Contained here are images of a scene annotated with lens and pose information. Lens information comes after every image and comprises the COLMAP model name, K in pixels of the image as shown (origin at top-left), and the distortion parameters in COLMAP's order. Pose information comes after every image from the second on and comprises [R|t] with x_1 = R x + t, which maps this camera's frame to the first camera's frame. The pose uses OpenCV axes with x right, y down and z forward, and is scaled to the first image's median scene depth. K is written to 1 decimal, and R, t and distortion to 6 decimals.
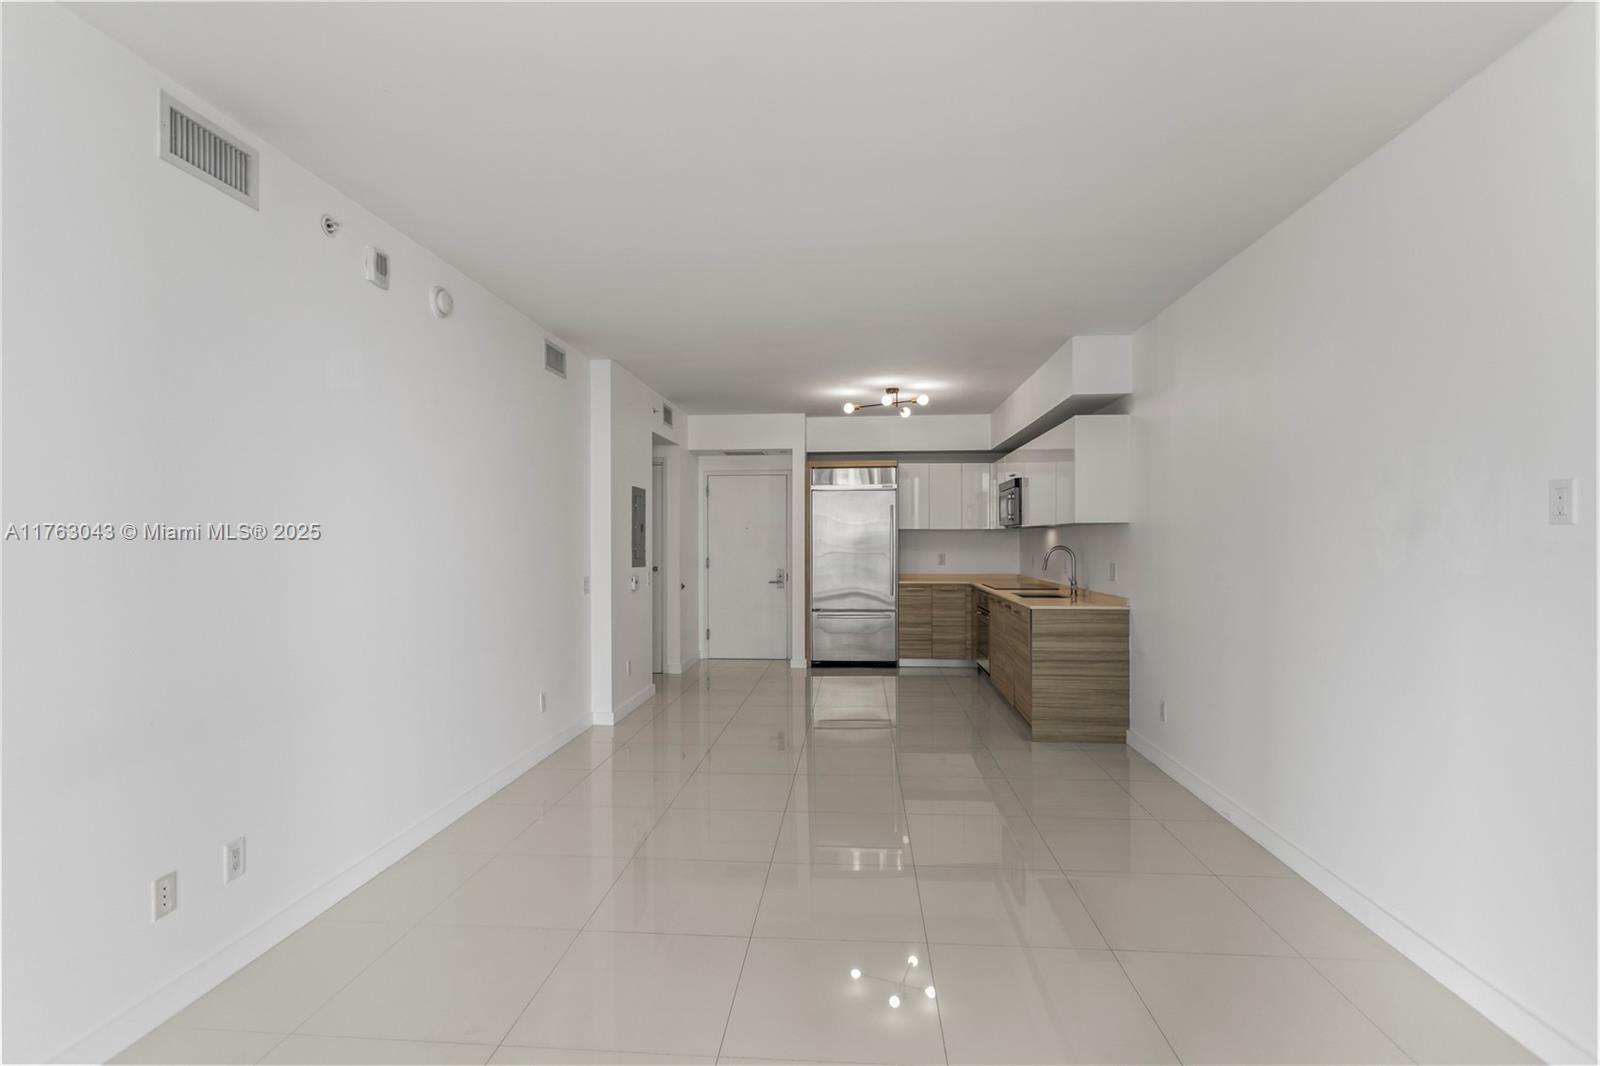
lens RADIAL K [[762.4, 0, 804.2], [0, 762.4, 539.0], [0, 0, 1]] dist [0.004662, 0.000365]
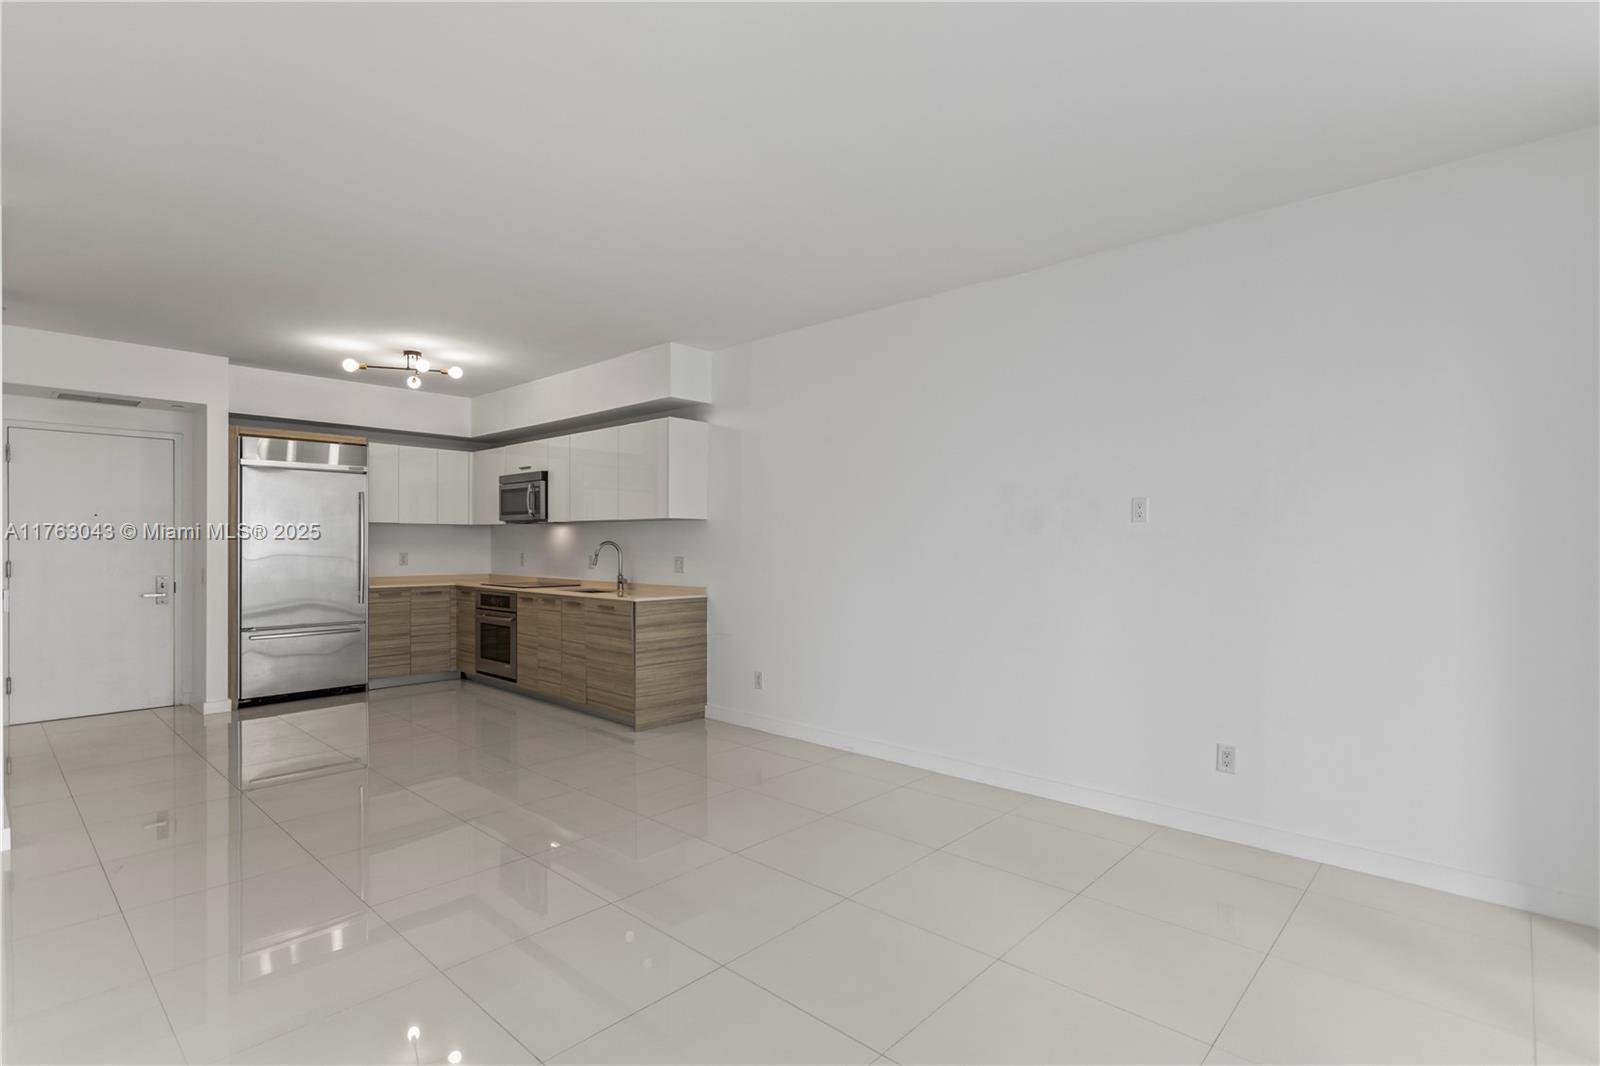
lens RADIAL K [[762.4, 0, 798.3], [0, 762.4, 546.2], [0, 0, 1]] dist [0.004662, 0.000365]
pose [[0.625037, 0.000334, 0.780595, -0.235707], [-0.003703, 0.999990, 0.002537, 0.009611], [-0.780587, -0.004476, 0.625032, 0.130842]]
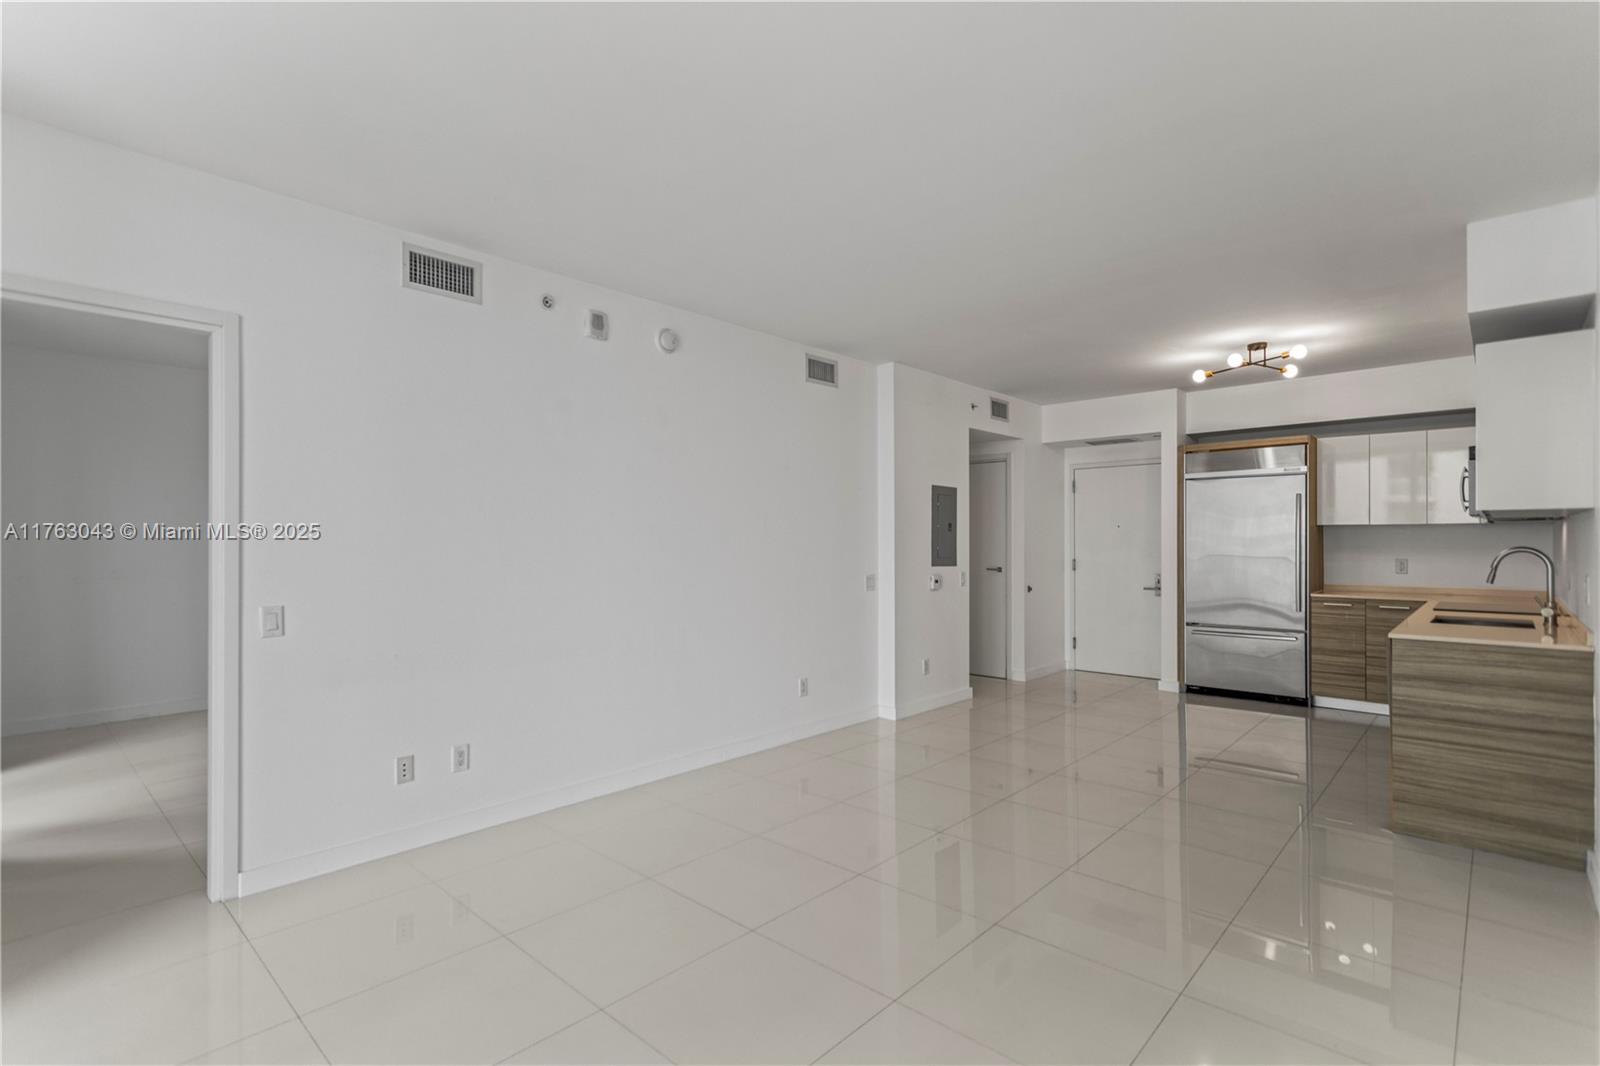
lens RADIAL K [[762.4, 0, 792.5], [0, 762.4, 541.4], [0, 0, 1]] dist [0.004662, 0.000365]
pose [[0.780688, 0.000735, -0.624921, 0.202473], [-0.000024, 0.999999, 0.001146, 0.002622], [0.624921, -0.000880, 0.780687, 0.083757]]
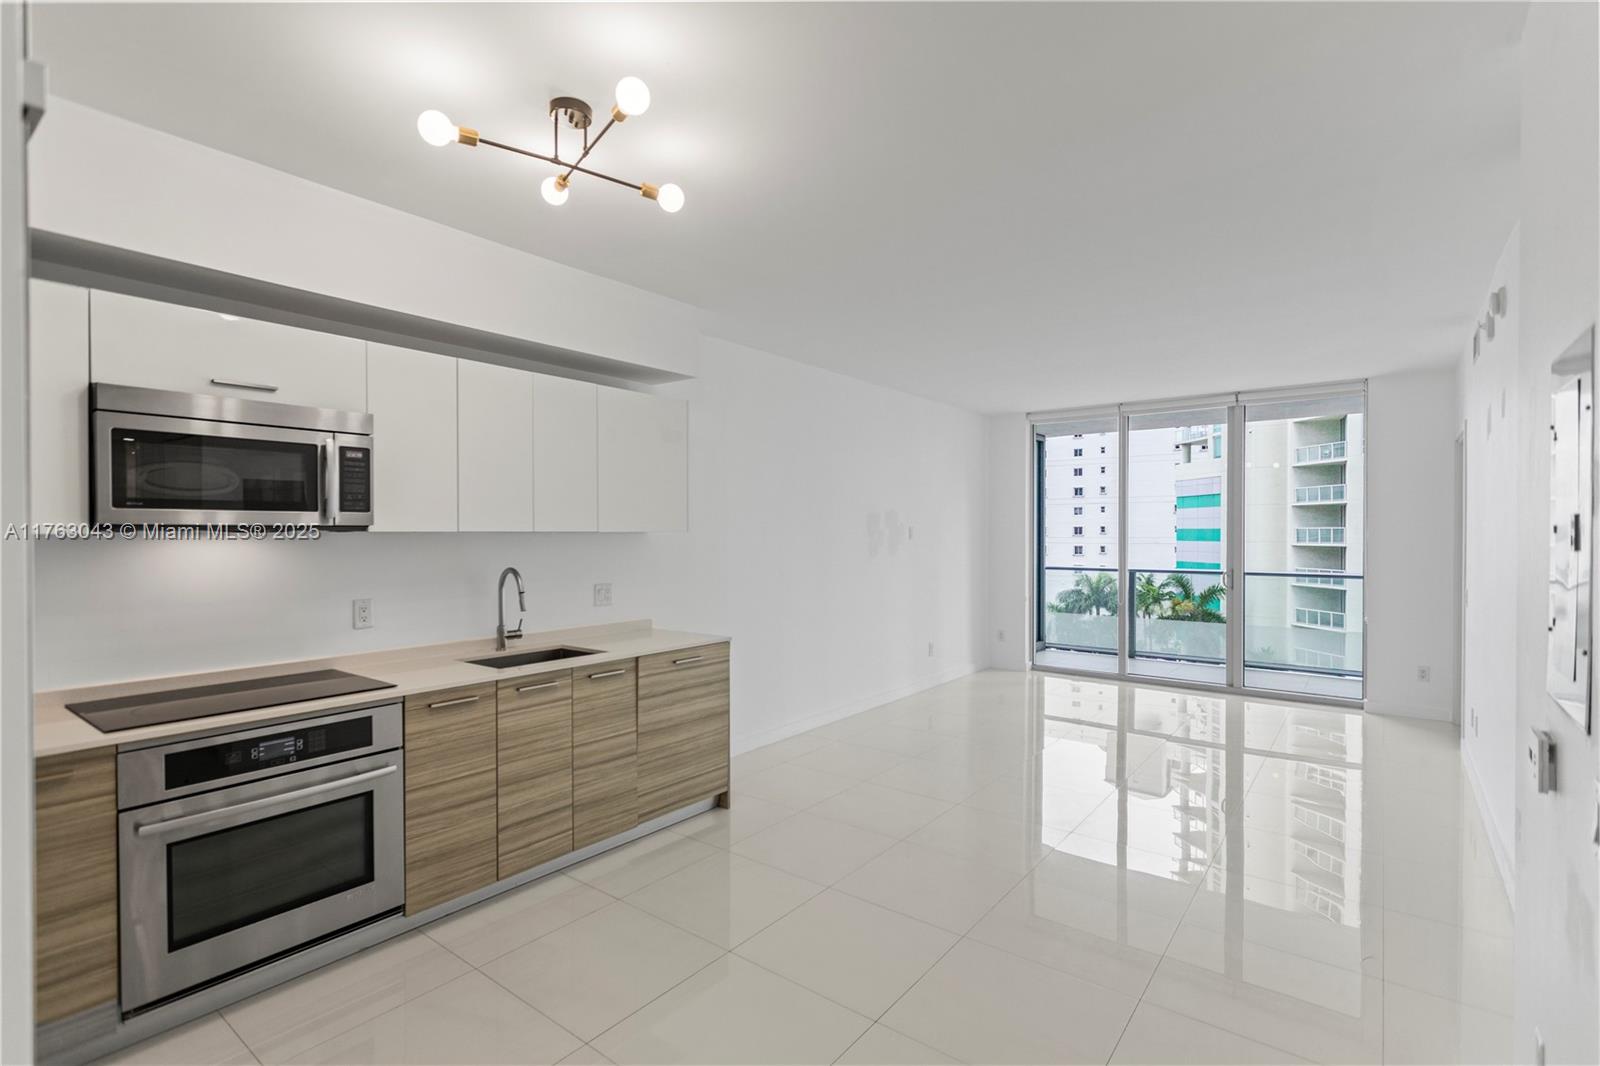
lens RADIAL K [[762.4, 0, 794.2], [0, 762.4, 541.8], [0, 0, 1]] dist [0.004662, 0.000365]
pose [[-0.830975, 0.000624, 0.556309, -0.127025], [0.007021, 0.999932, 0.009365, -0.011053], [-0.556265, 0.011688, -0.830923, 1.063252]]
